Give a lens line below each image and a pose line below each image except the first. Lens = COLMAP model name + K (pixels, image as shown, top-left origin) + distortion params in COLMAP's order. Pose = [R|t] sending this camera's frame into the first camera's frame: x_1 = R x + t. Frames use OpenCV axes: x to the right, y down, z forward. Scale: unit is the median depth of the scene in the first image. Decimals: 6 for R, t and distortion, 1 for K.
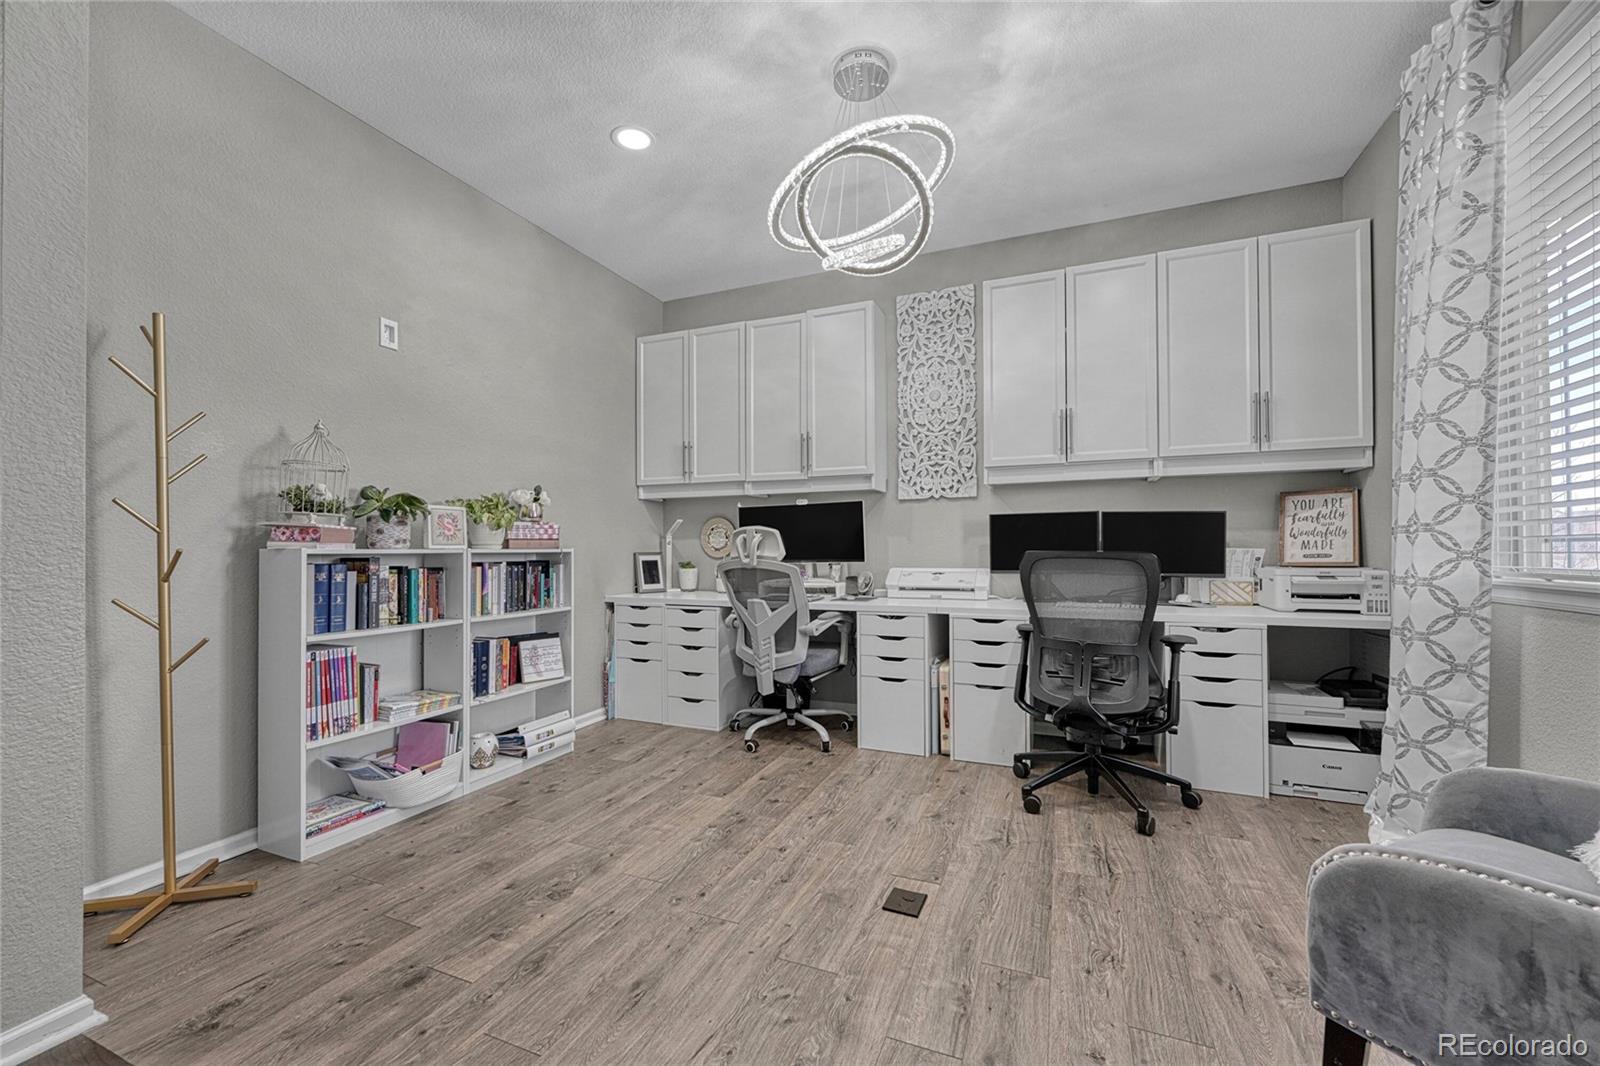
lens RADIAL K [[634.3, 0, 795.7], [0, 634.3, 541.4], [0, 0, 1]] dist [-0.003183, 0.000075]
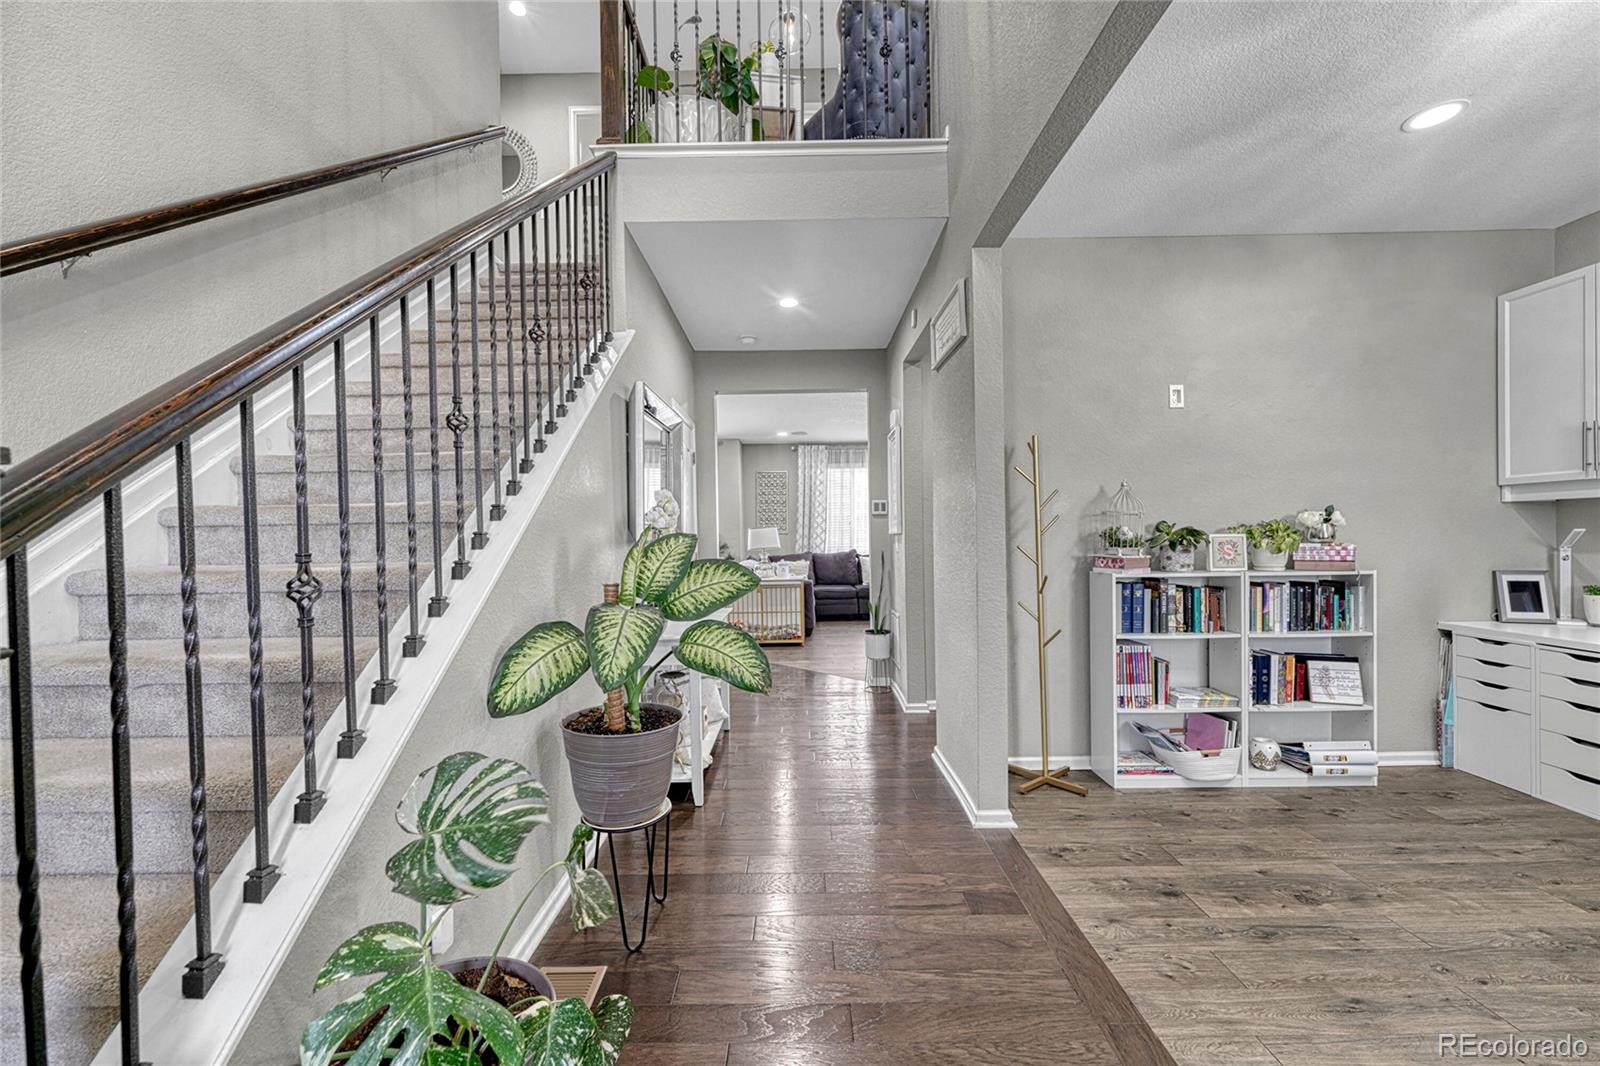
lens RADIAL K [[634.3, 0, 797.6], [0, 634.3, 540.4], [0, 0, 1]] dist [-0.003183, 0.000075]
pose [[0.387614, 0.006791, -0.921797, 0.222591], [0.022313, 0.999611, 0.016747, -0.085103], [0.921552, -0.027059, 0.387311, -0.179271]]
